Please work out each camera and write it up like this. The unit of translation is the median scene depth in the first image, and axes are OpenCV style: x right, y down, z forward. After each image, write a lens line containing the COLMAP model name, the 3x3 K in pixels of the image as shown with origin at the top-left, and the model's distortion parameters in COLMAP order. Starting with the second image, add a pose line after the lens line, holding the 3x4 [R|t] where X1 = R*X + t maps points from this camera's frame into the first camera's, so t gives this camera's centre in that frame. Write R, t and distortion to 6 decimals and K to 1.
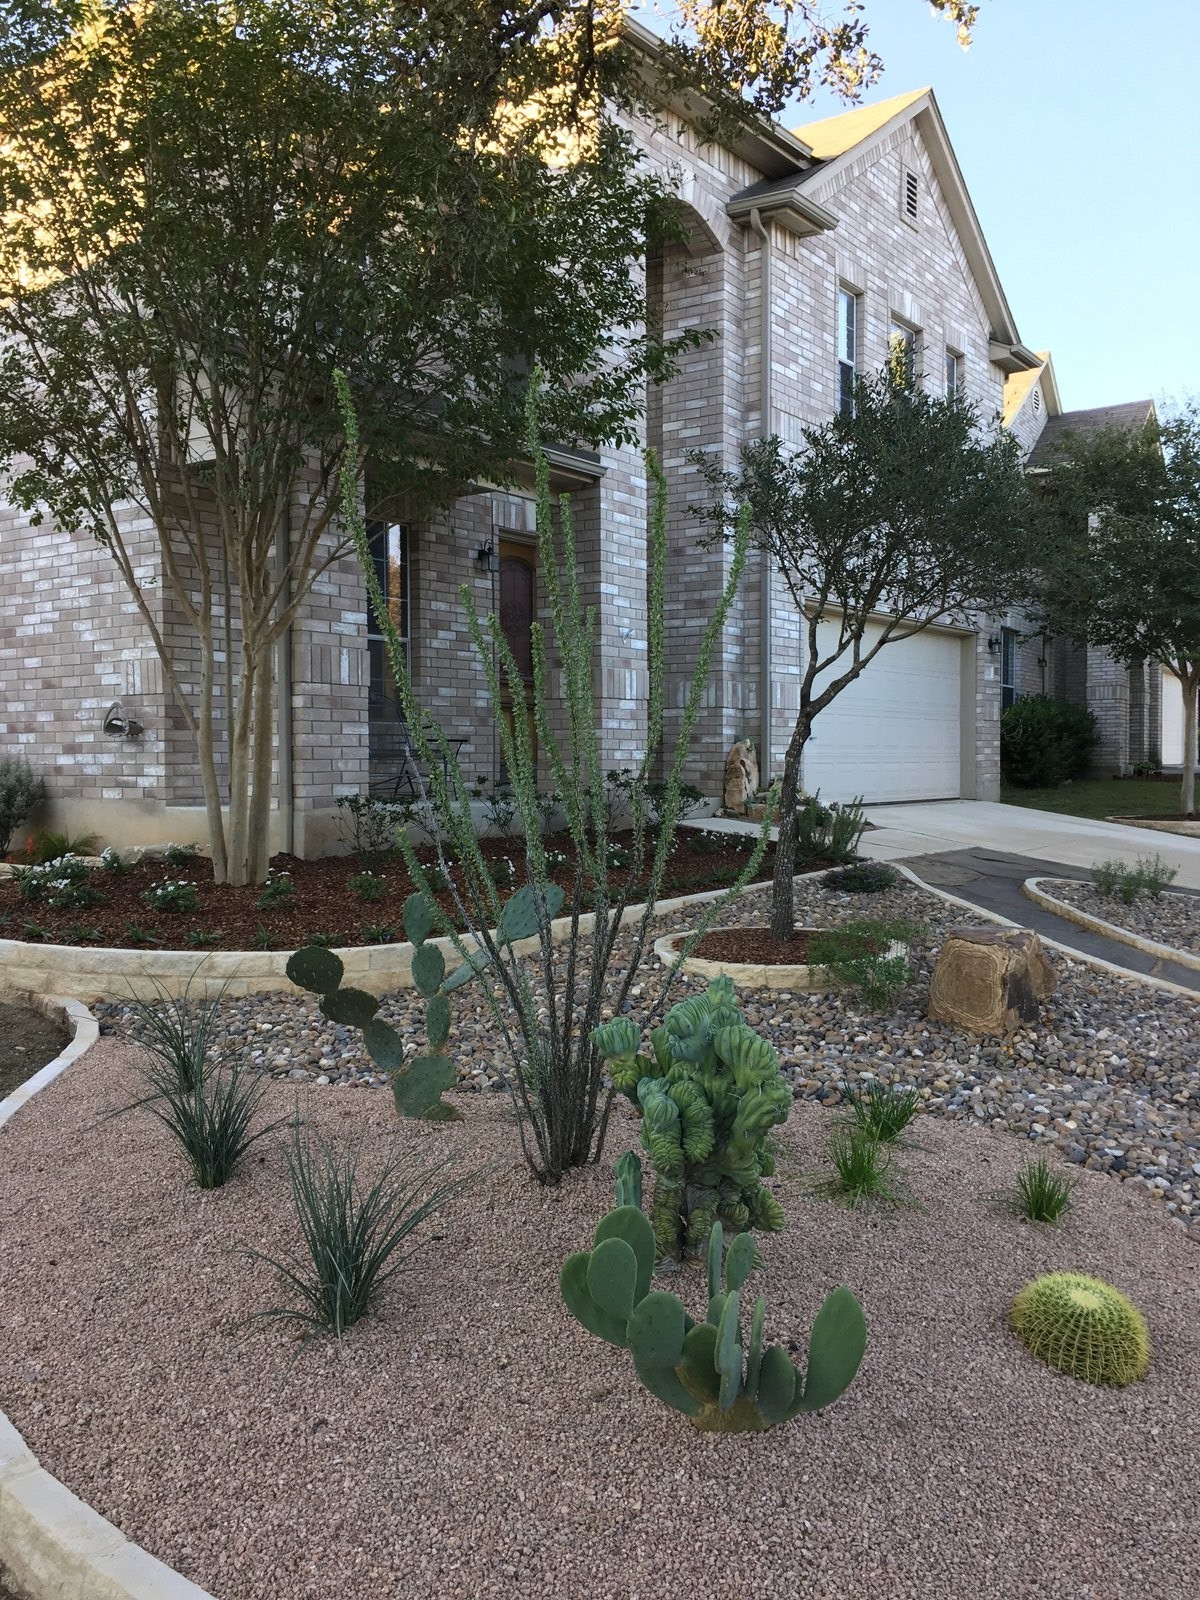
lens RADIAL K [[1363.1, 0, 590.3], [0, 1363.1, 800.2], [0, 0, 1]] dist [0.079668, -0.122344]
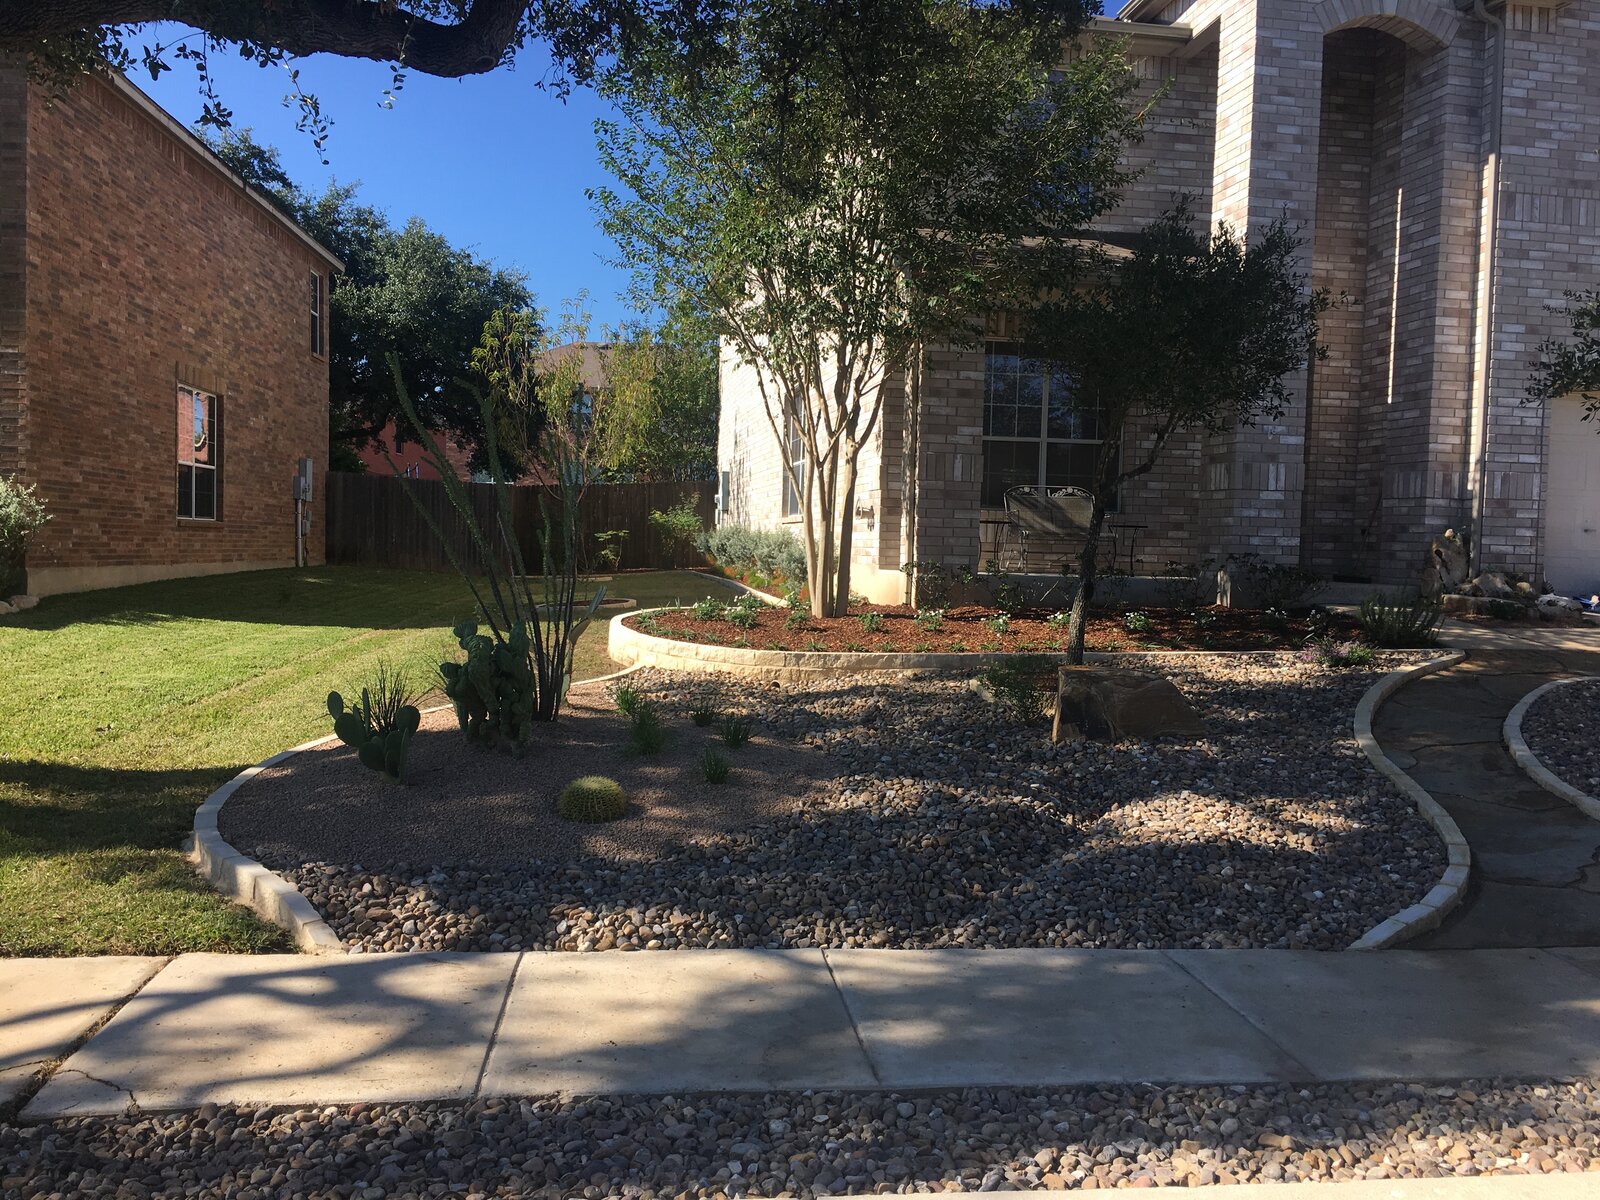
lens RADIAL K [[1355.2, 0, 799.5], [0, 1355.2, 608.0], [0, 0, 1]] dist [0.080667, -0.111857]
pose [[0.728241, 0.053604, -0.683222, 0.543990], [-0.047579, 0.998485, 0.027625, 0.009009], [0.683668, 0.012389, 0.729688, -0.068450]]
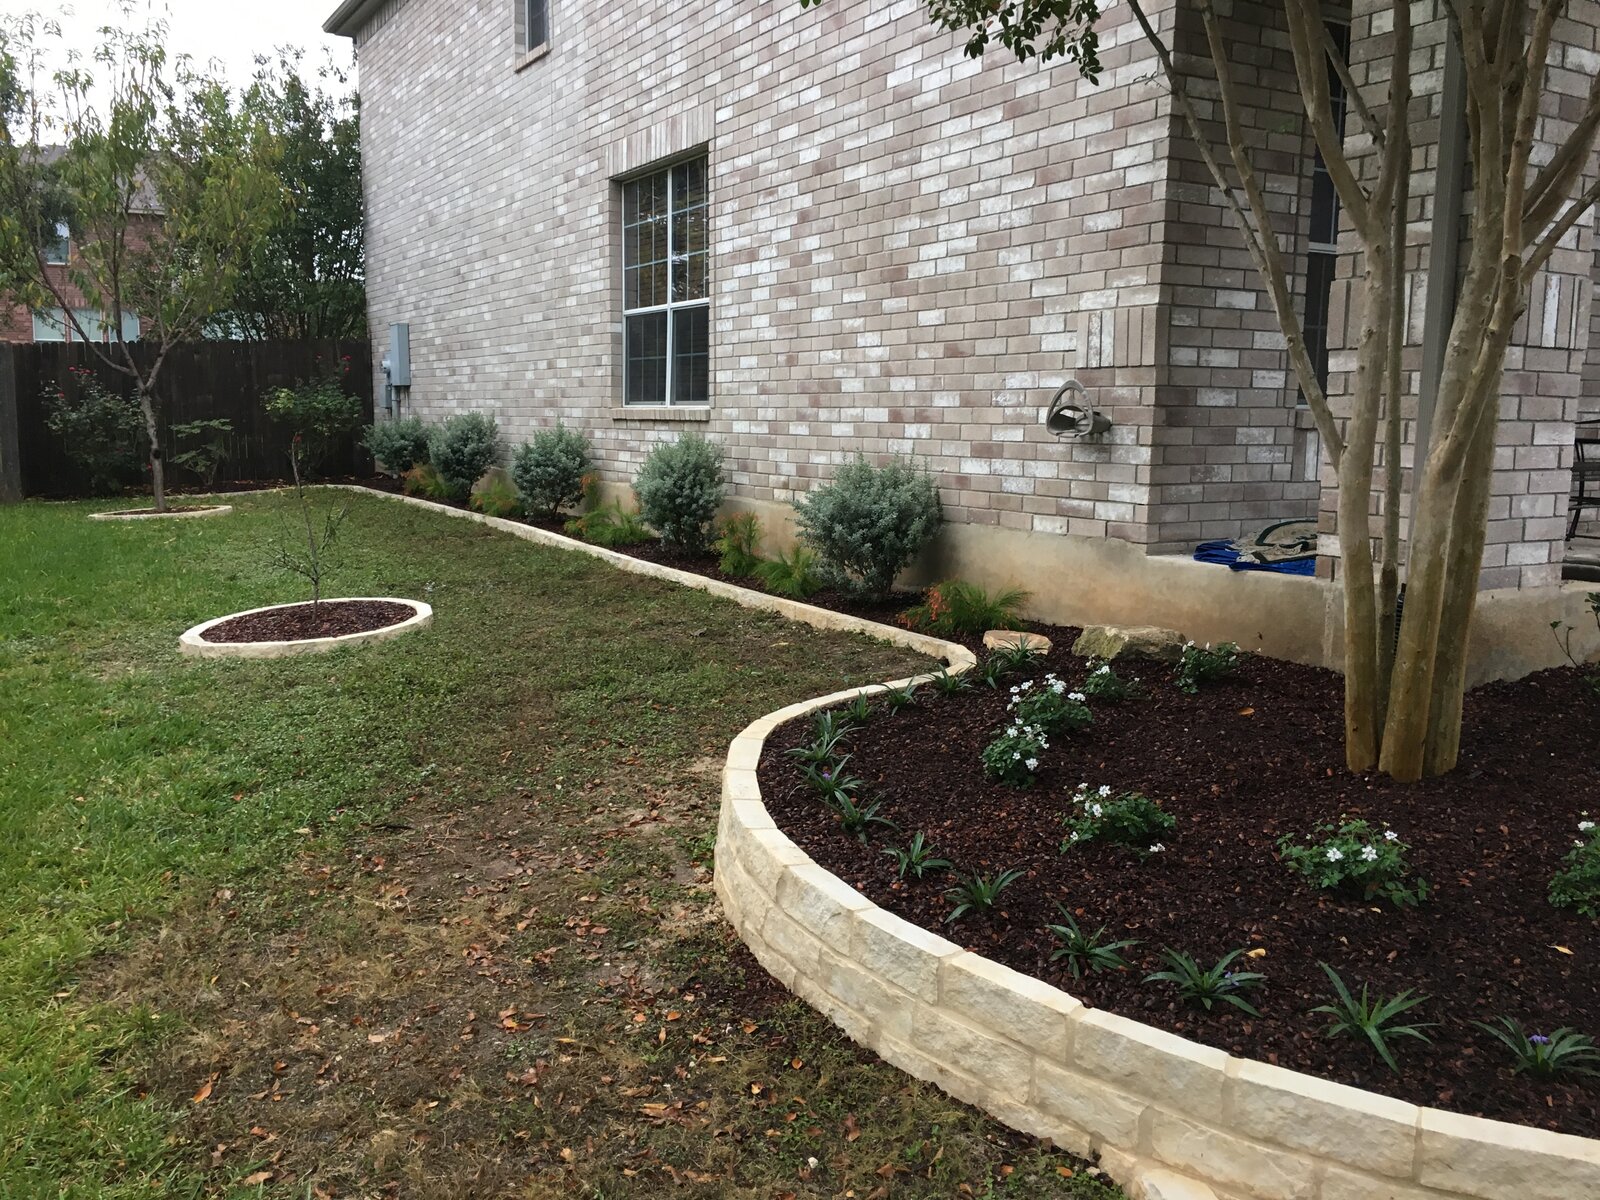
lens RADIAL K [[1355.2, 0, 799.5], [0, 1355.2, 608.0], [0, 0, 1]] dist [0.080667, -0.111857]
pose [[0.919801, 0.070597, -0.385983, -0.200938], [-0.027788, 0.992931, 0.115390, -0.034574], [0.391401, -0.095410, 0.915261, 0.359834]]
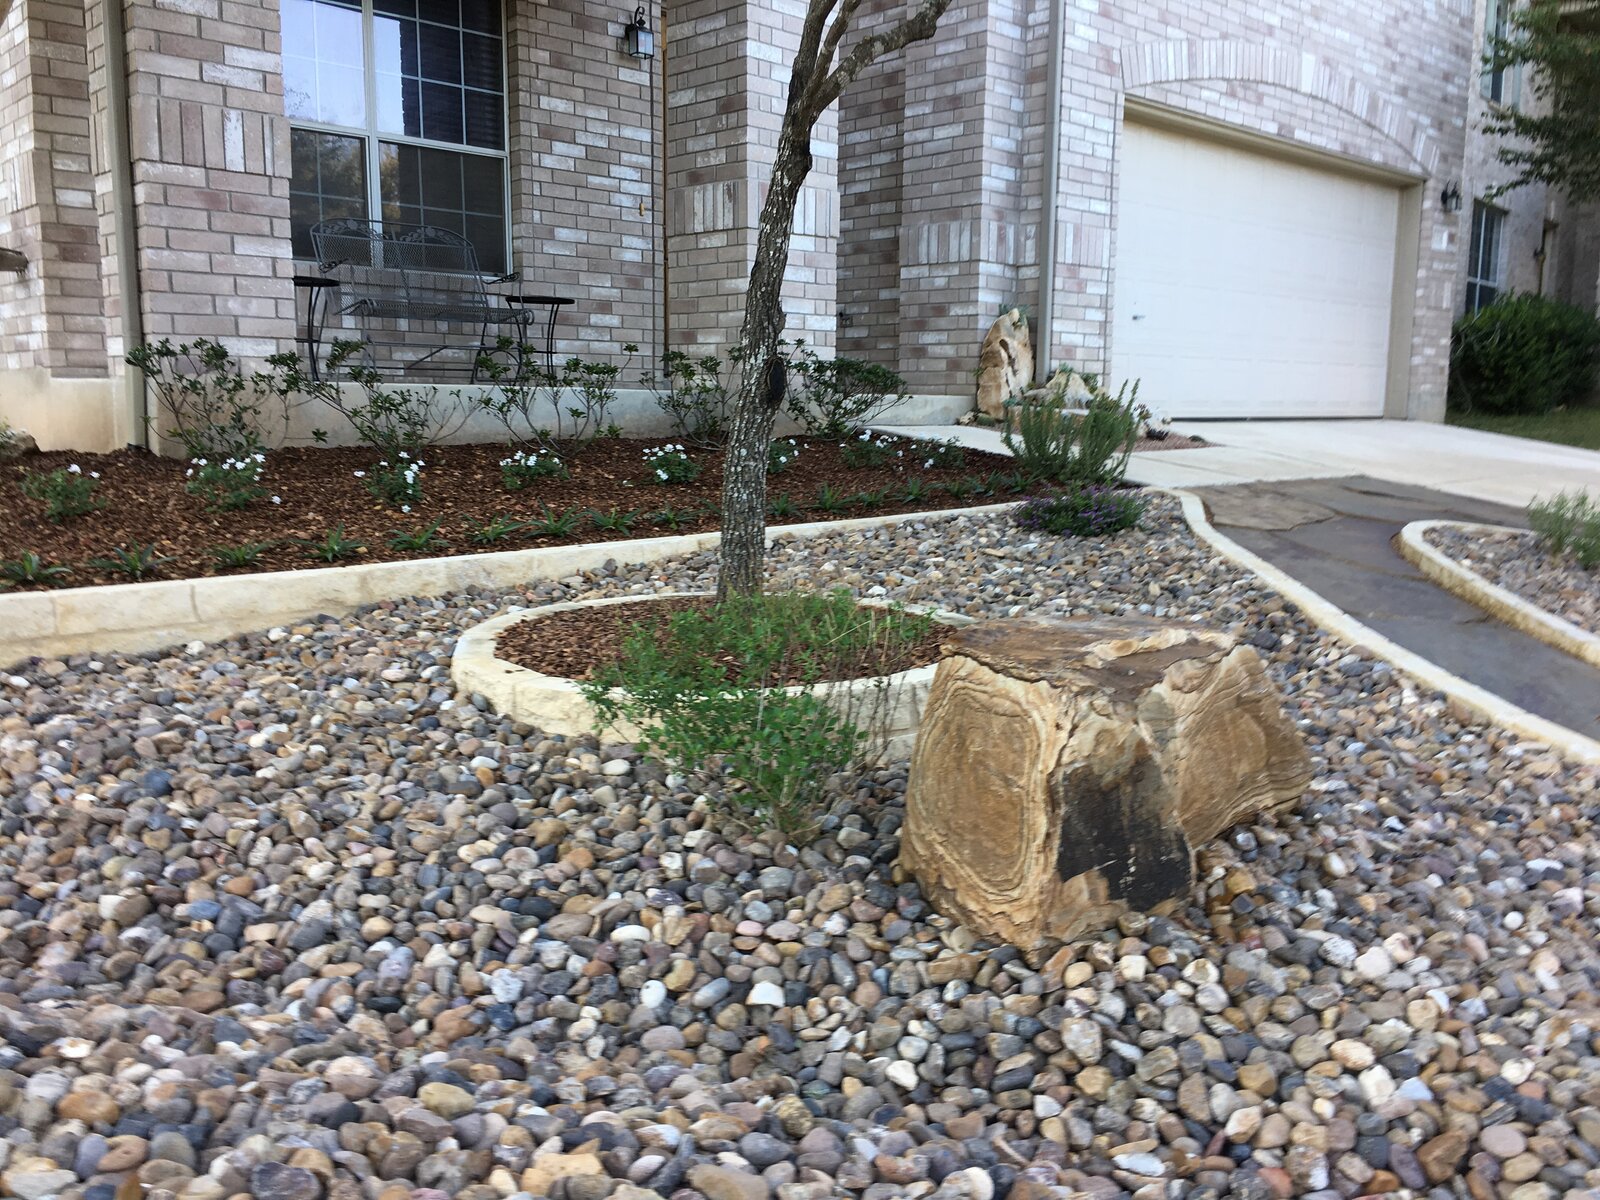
lens RADIAL K [[1362.0, 0, 800.0], [0, 1362.0, 600.0], [0, 0, 1]] dist [0.082034, -0.117979]
pose [[0.983620, 0.038106, -0.176179, 0.160841], [-0.018051, 0.993309, 0.114064, 0.026837], [0.179347, -0.109015, 0.977727, 0.364690]]
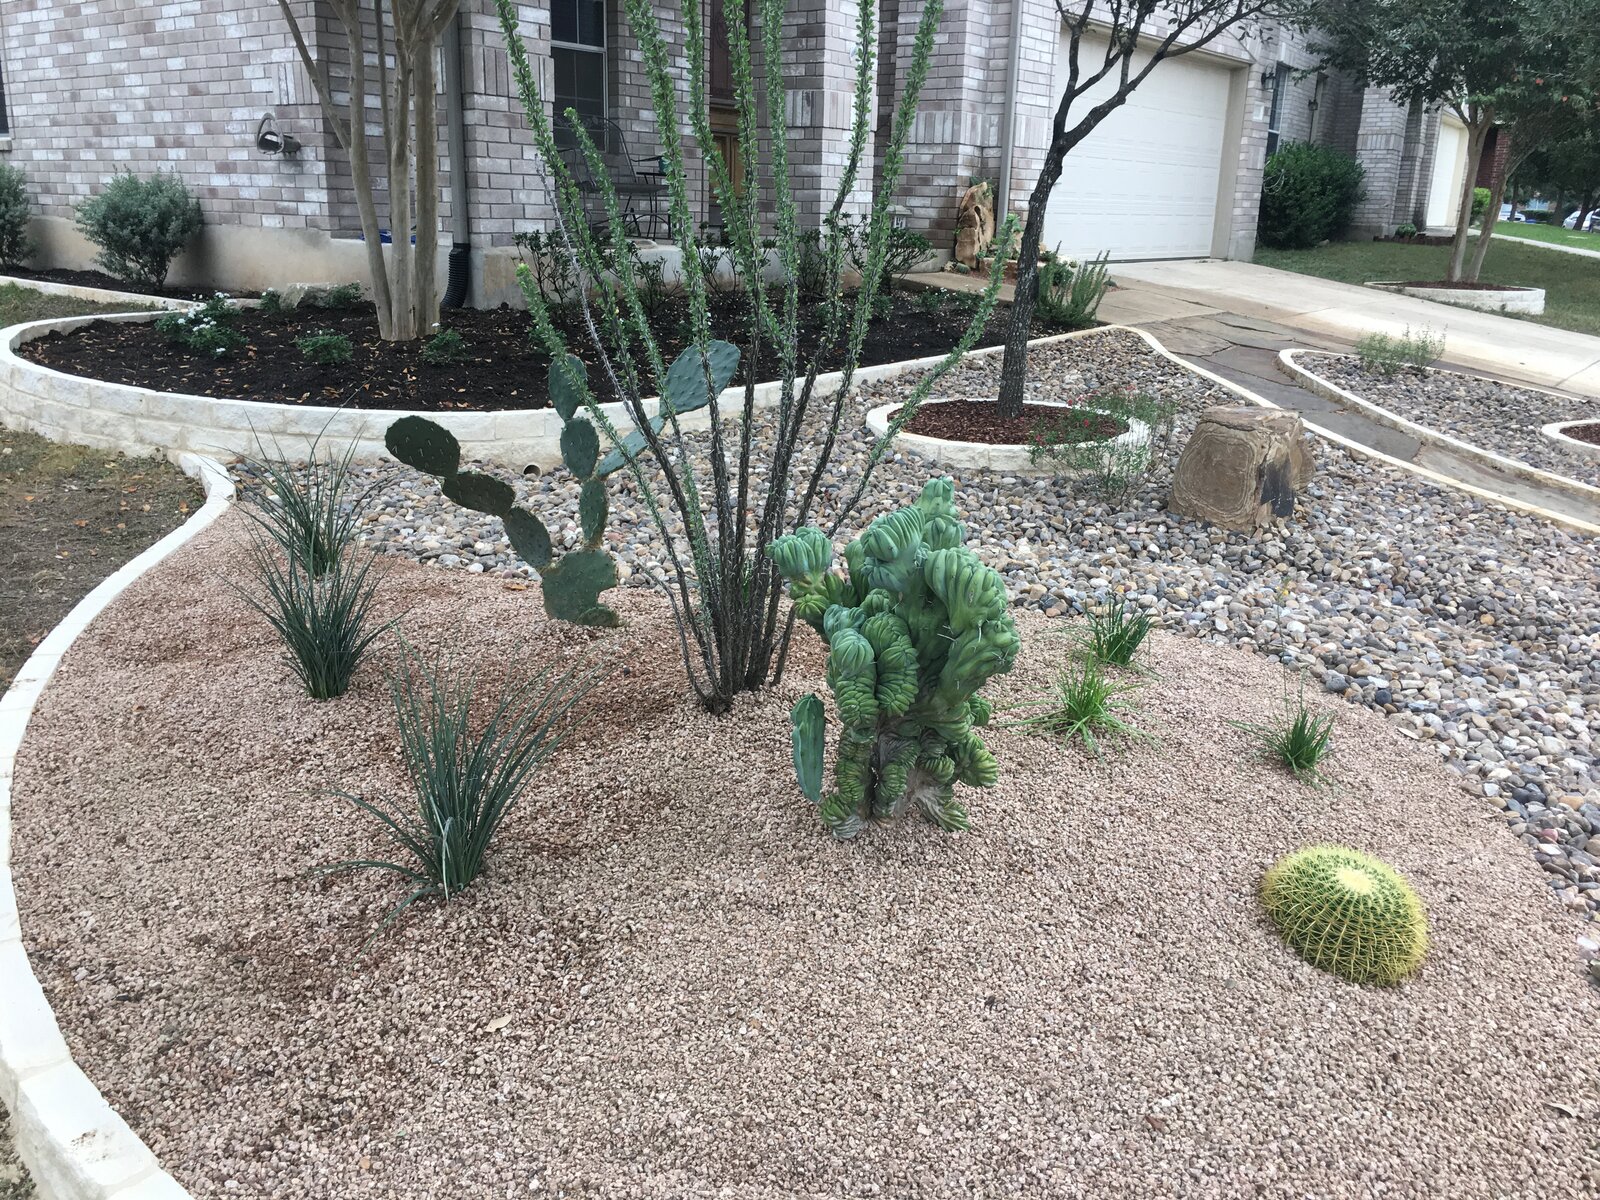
lens RADIAL K [[1361.4, 0, 798.0], [0, 1361.4, 608.2], [0, 0, 1]] dist [0.083187, -0.124738]
pose [[0.999478, 0.031990, -0.004401, 0.006597], [-0.029828, 0.966819, 0.253714, 0.000804], [0.012372, -0.253450, 0.967269, 0.067032]]
